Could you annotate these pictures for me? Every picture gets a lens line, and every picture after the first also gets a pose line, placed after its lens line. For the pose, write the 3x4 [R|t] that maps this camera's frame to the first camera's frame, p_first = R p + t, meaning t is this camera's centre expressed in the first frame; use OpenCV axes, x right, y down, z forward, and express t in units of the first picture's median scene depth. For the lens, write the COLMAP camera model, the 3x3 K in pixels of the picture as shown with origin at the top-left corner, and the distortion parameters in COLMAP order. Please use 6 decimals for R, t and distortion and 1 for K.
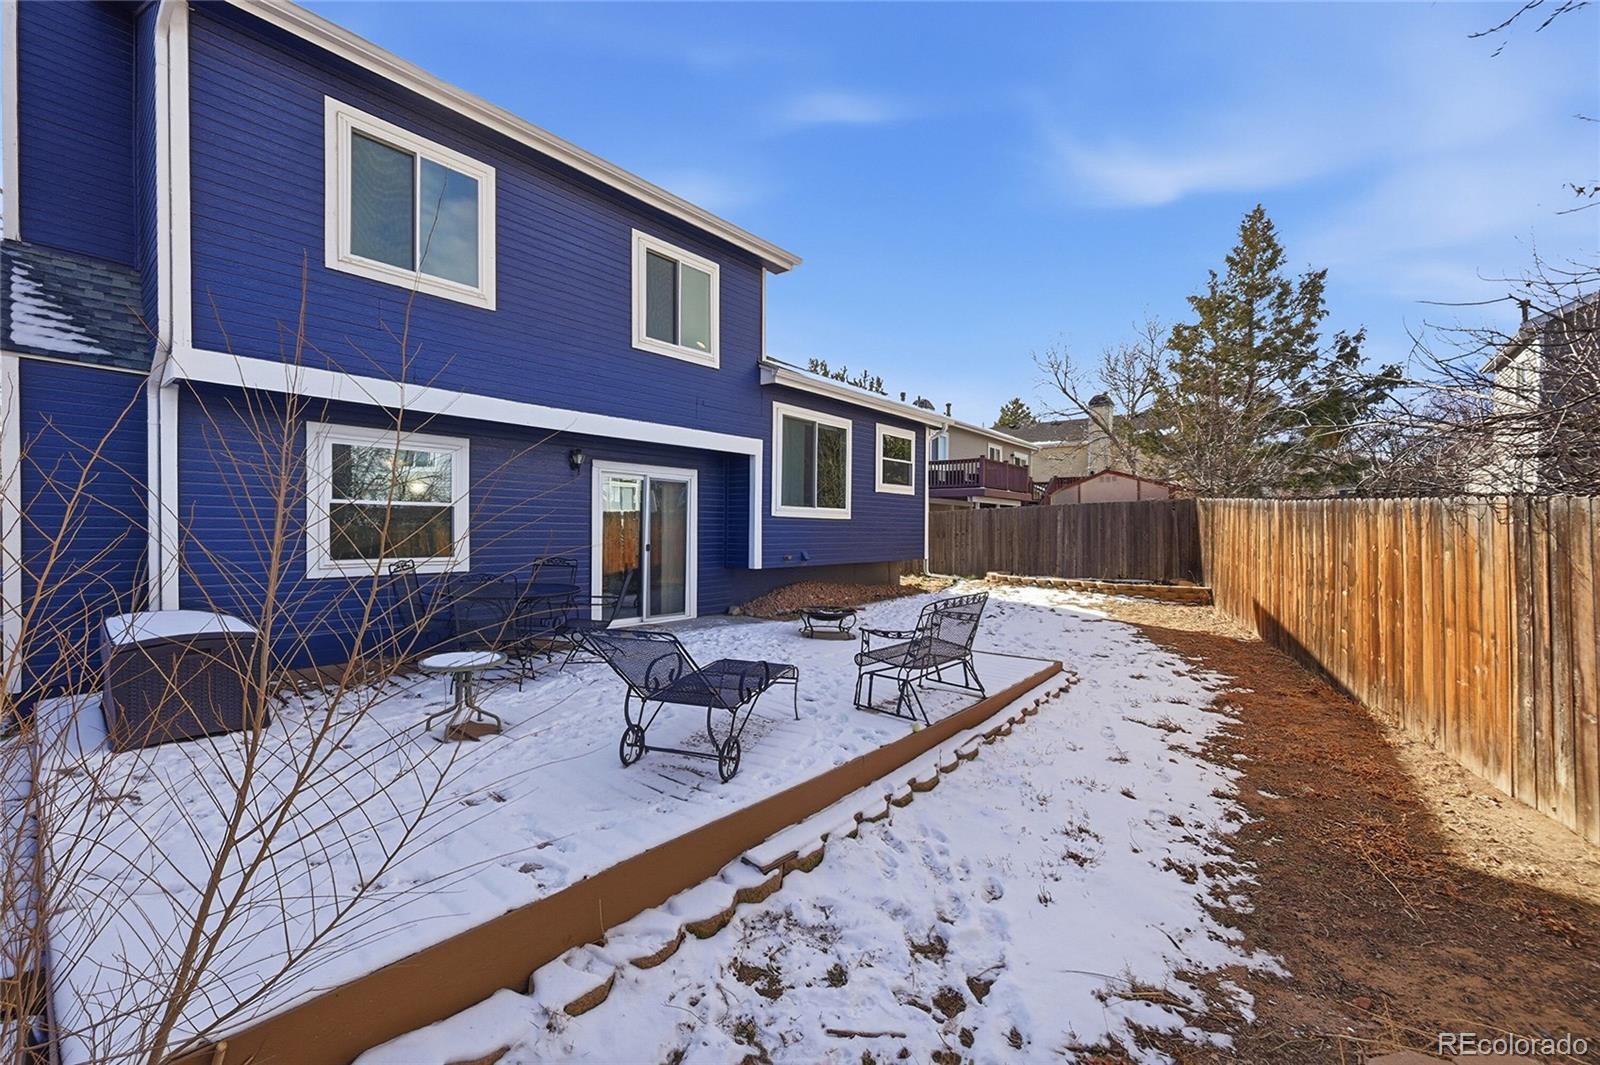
lens RADIAL K [[638.8, 0, 800.0], [0, 638.8, 532.5], [0, 0, 1]] dist [-0.000079, 0.000022]
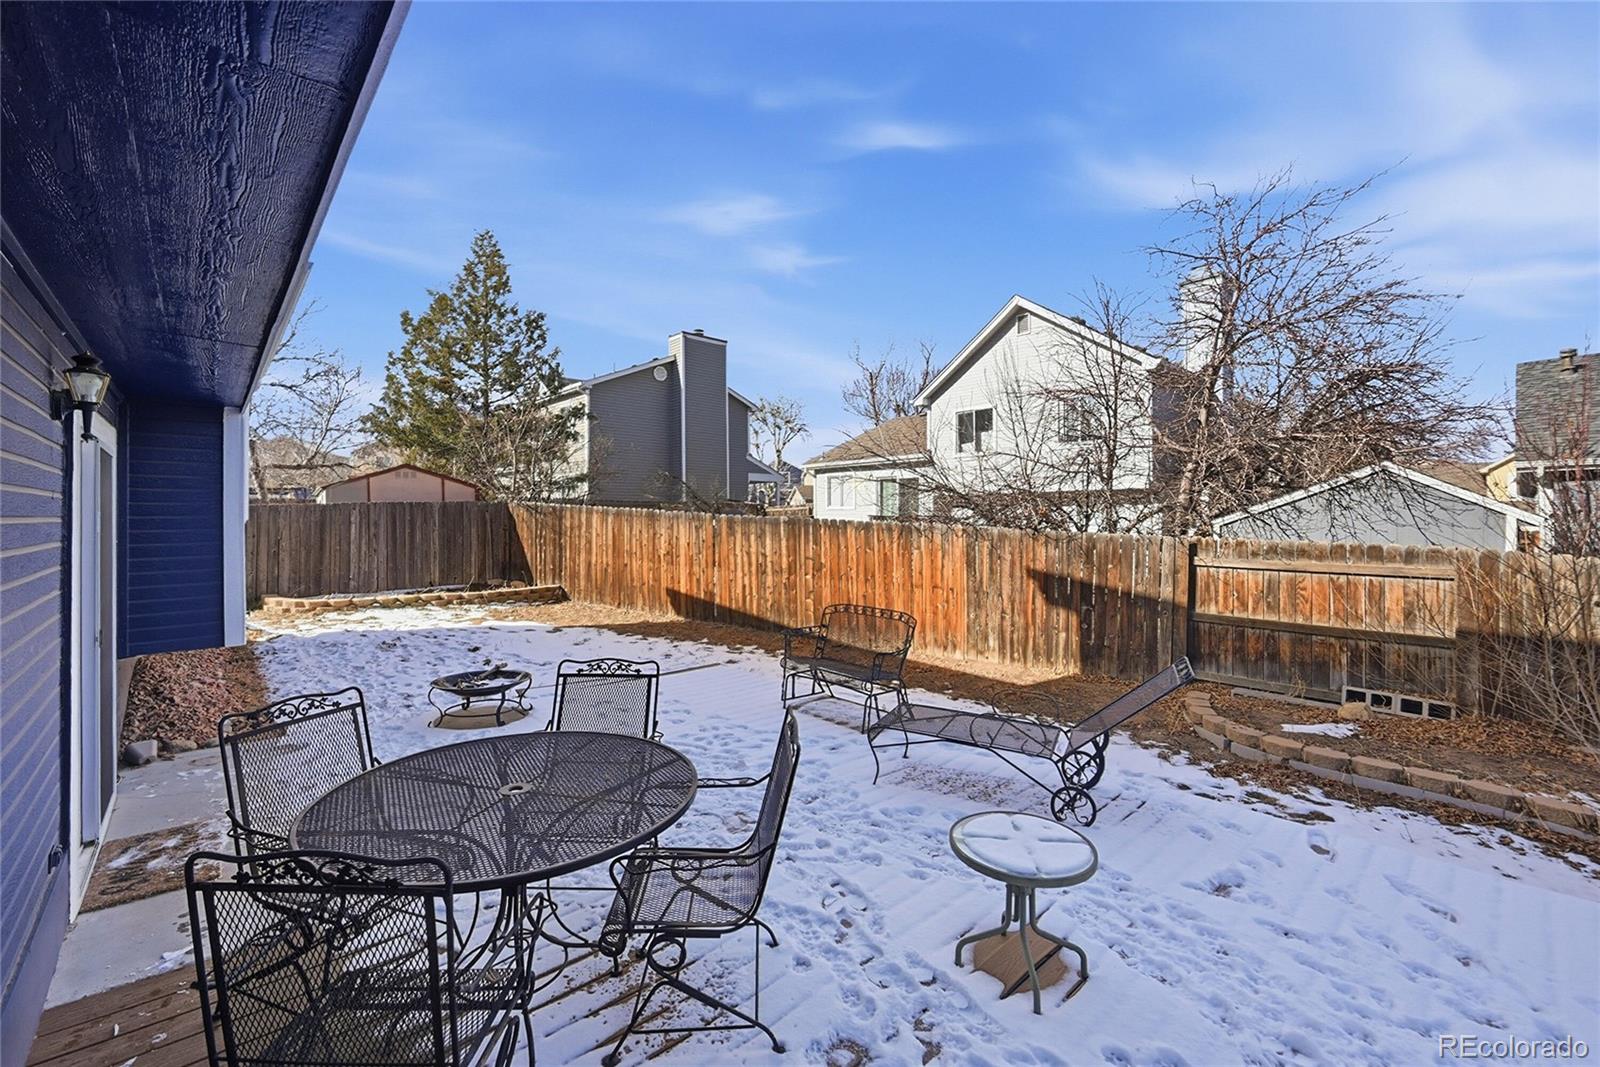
lens RADIAL K [[661.7, 0, 798.5], [0, 661.7, 521.6], [0, 0, 1]] dist [0.000160, 0.000022]
pose [[0.134692, -0.011921, 0.990816, -0.580733], [0.004334, 0.999925, 0.011441, -0.046397], [-0.990878, 0.002753, 0.134734, 0.578621]]
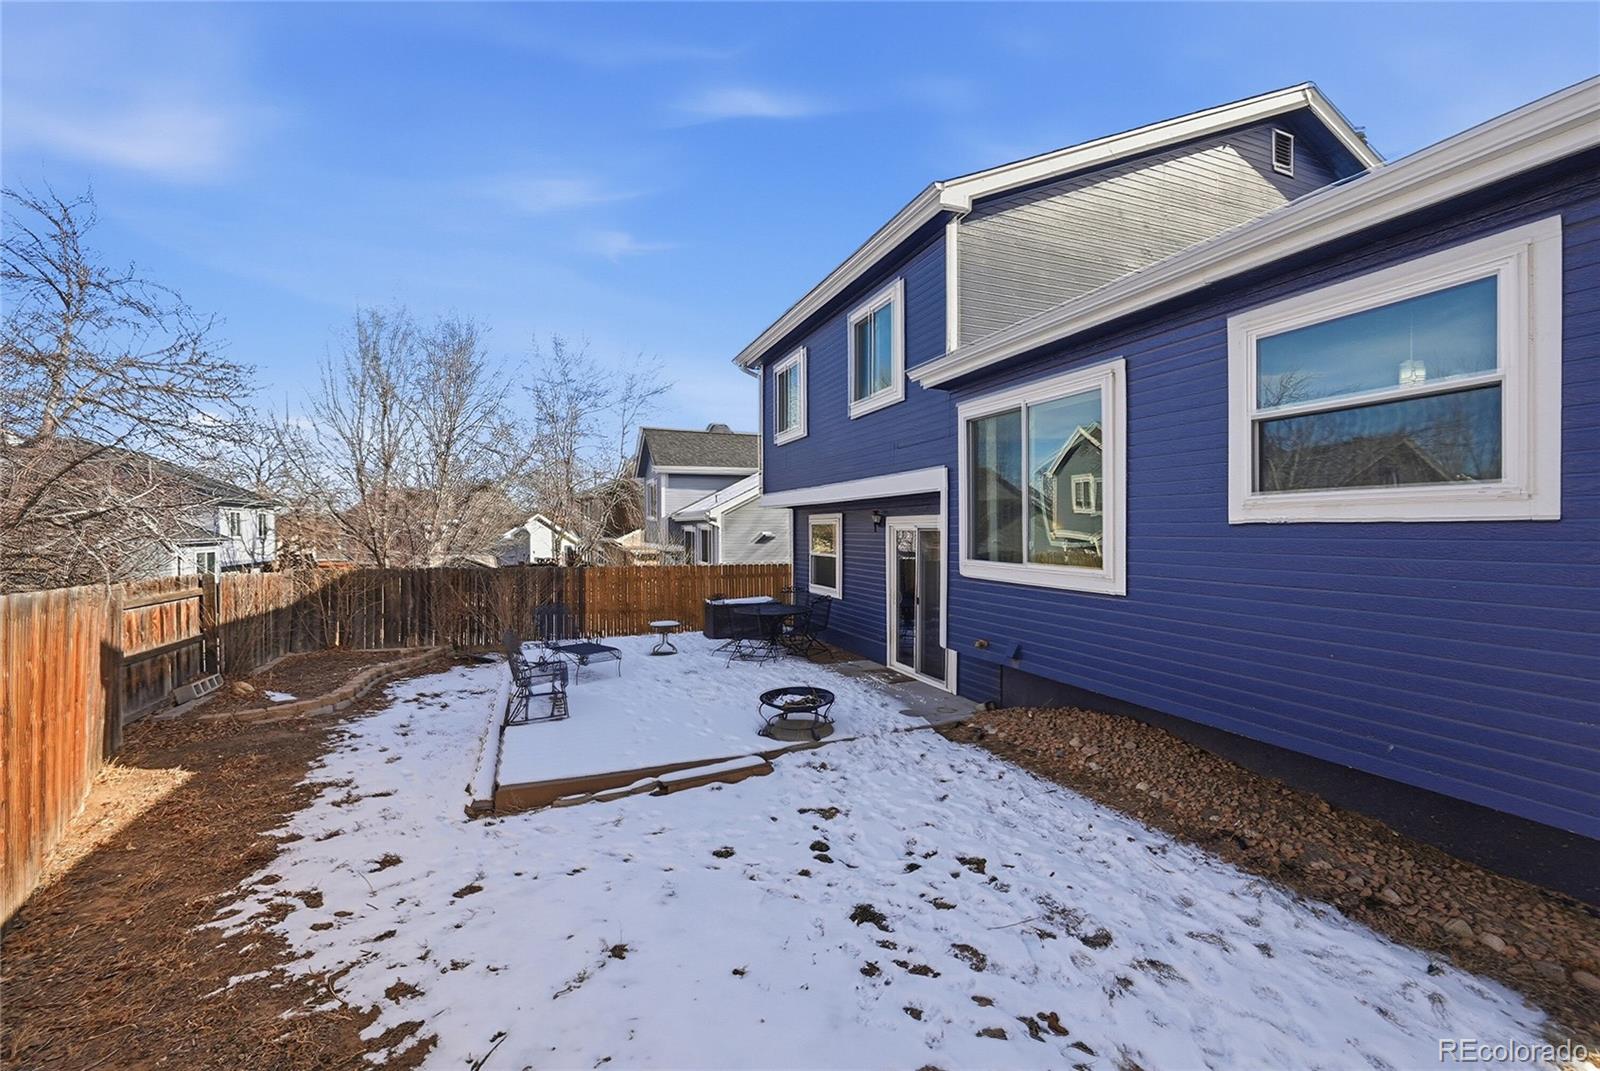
lens RADIAL K [[650.3, 0, 796.7], [0, 650.3, 530.2], [0, 0, 1]] dist [-0.000969, -0.000138]
pose [[-0.473761, -0.005649, -0.880636, 0.740765], [-0.005422, 0.999979, -0.003498, -0.080783], [0.880637, 0.003117, -0.473781, 1.359981]]
